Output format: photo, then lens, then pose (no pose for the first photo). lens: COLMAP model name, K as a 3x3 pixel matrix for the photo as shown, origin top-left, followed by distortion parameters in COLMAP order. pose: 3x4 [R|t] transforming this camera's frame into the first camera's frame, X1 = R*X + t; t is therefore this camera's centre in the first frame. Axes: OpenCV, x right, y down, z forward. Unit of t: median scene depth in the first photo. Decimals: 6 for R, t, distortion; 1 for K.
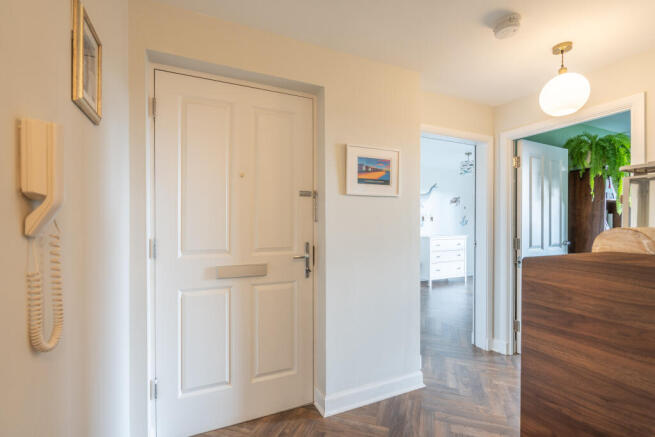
lens RADIAL K [[299.9, 0, 323.8], [0, 299.9, 225.2], [0, 0, 1]] dist [-0.001468, -0.000437]
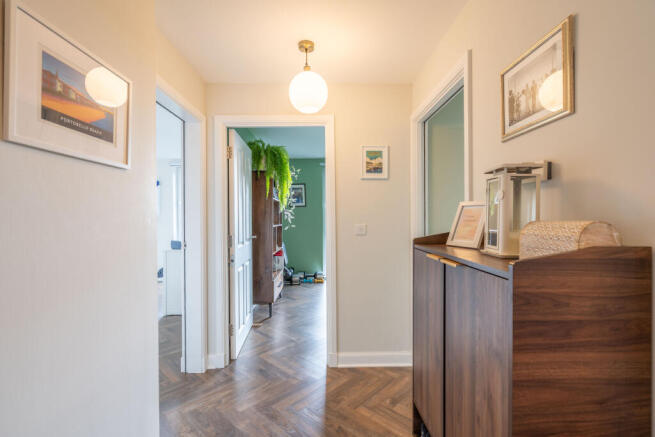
lens RADIAL K [[294.6, 0, 327.5], [0, 294.6, 218.5], [0, 0, 1]] dist [-0.001645, -0.000257]
pose [[0.398467, -0.004386, 0.917172, -0.204557], [0.012758, 0.999918, -0.000761, -0.009481], [-0.917094, 0.012005, 0.398490, 1.152413]]
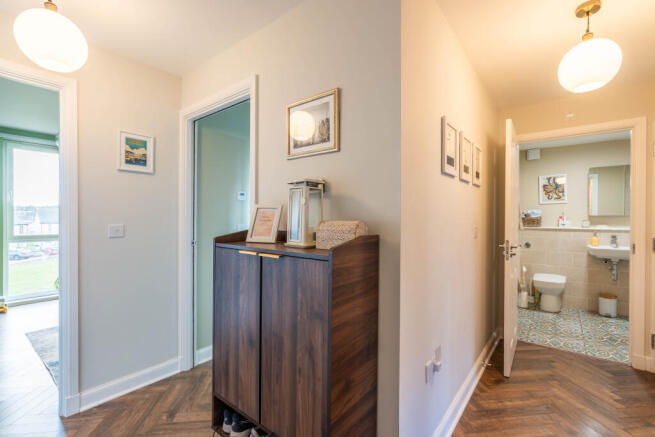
lens RADIAL K [[294.6, 0, 327.5], [0, 294.6, 218.5], [0, 0, 1]] dist [-0.001645, -0.000257]
pose [[-0.450553, -0.004596, 0.892738, -0.313012], [0.000881, 0.999984, 0.005593, -0.012216], [-0.892749, 0.003307, -0.450542, 1.537162]]
